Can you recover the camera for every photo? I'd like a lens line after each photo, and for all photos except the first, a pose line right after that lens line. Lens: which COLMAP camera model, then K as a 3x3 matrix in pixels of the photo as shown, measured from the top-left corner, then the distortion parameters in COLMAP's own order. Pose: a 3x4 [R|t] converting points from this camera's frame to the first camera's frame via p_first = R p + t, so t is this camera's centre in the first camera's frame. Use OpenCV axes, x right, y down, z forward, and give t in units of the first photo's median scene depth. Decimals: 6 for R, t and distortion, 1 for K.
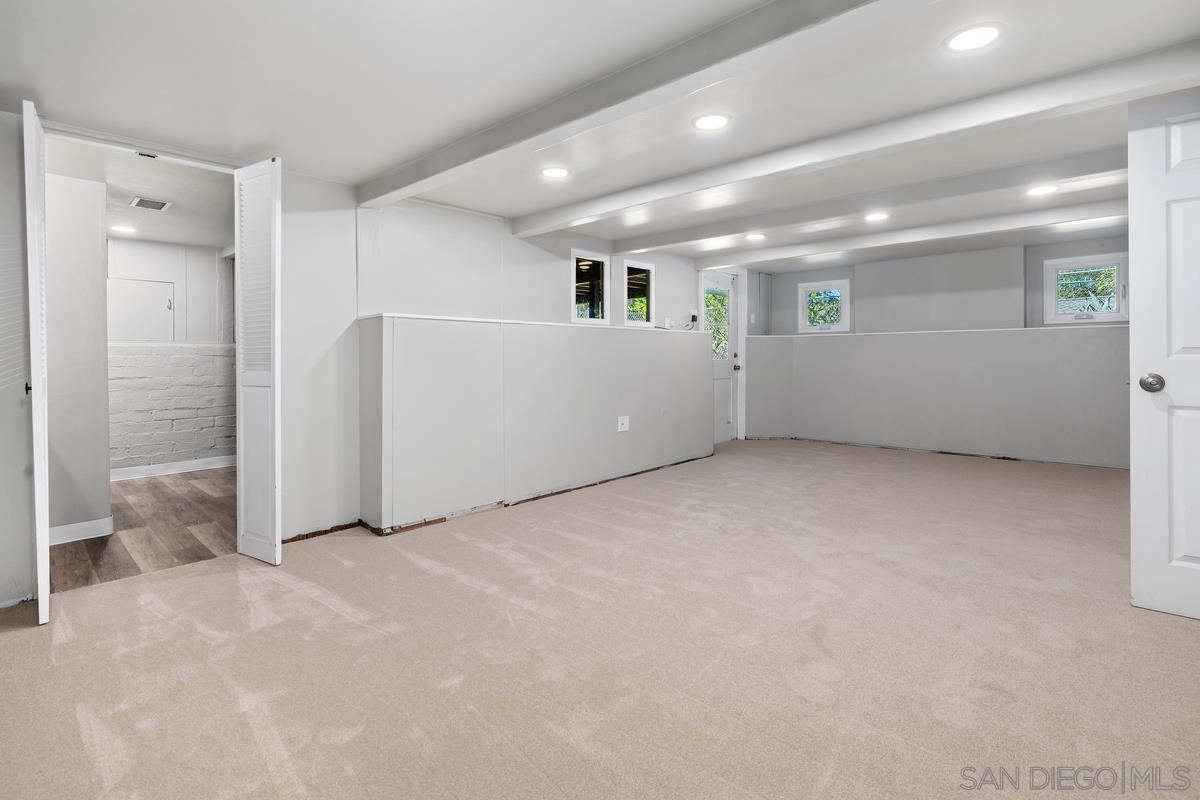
lens RADIAL K [[565.4, 0, 600.2], [0, 565.4, 354.3], [0, 0, 1]] dist [0.000119, -0.000002]
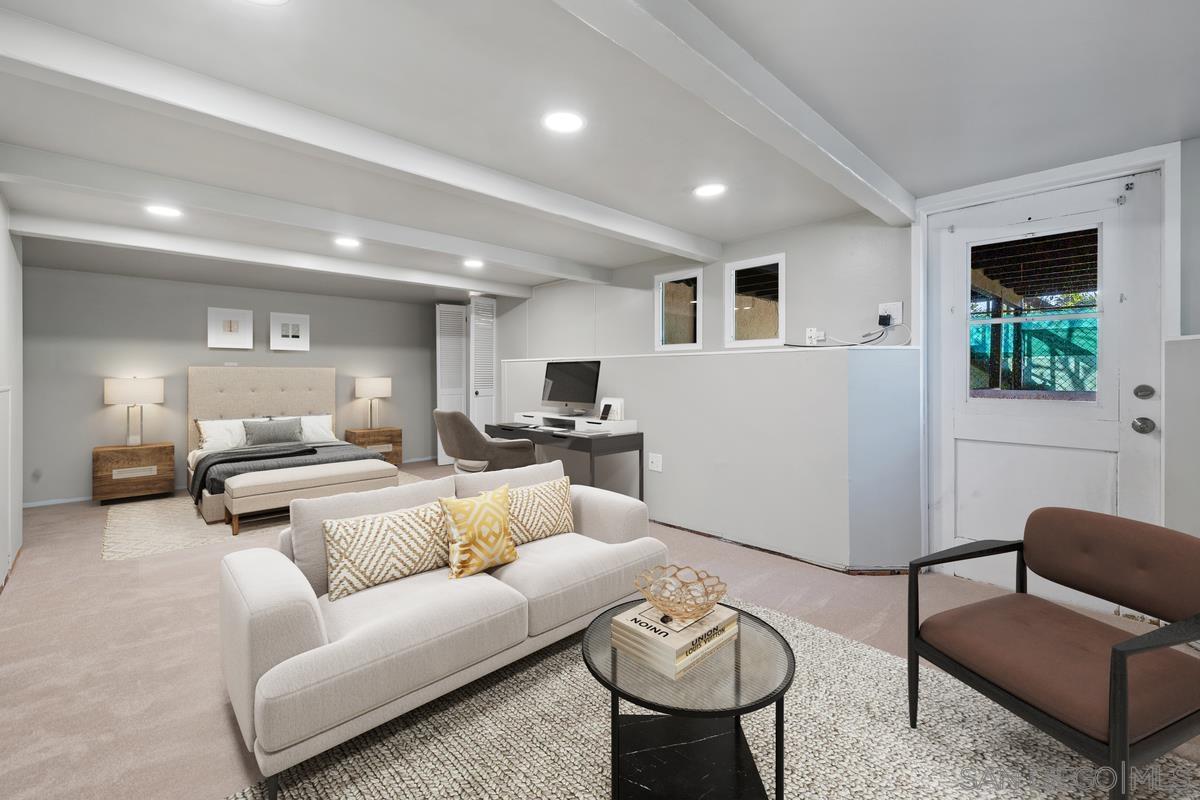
lens RADIAL K [[504.3, 0, 600.3], [0, 504.3, 378.0], [0, 0, 1]] dist [-0.000448, -0.000050]
pose [[-0.056824, 0.004517, -0.998374, 0.723233], [0.001011, 0.999990, 0.004467, -0.011159], [0.998384, -0.000755, -0.056828, 0.826555]]
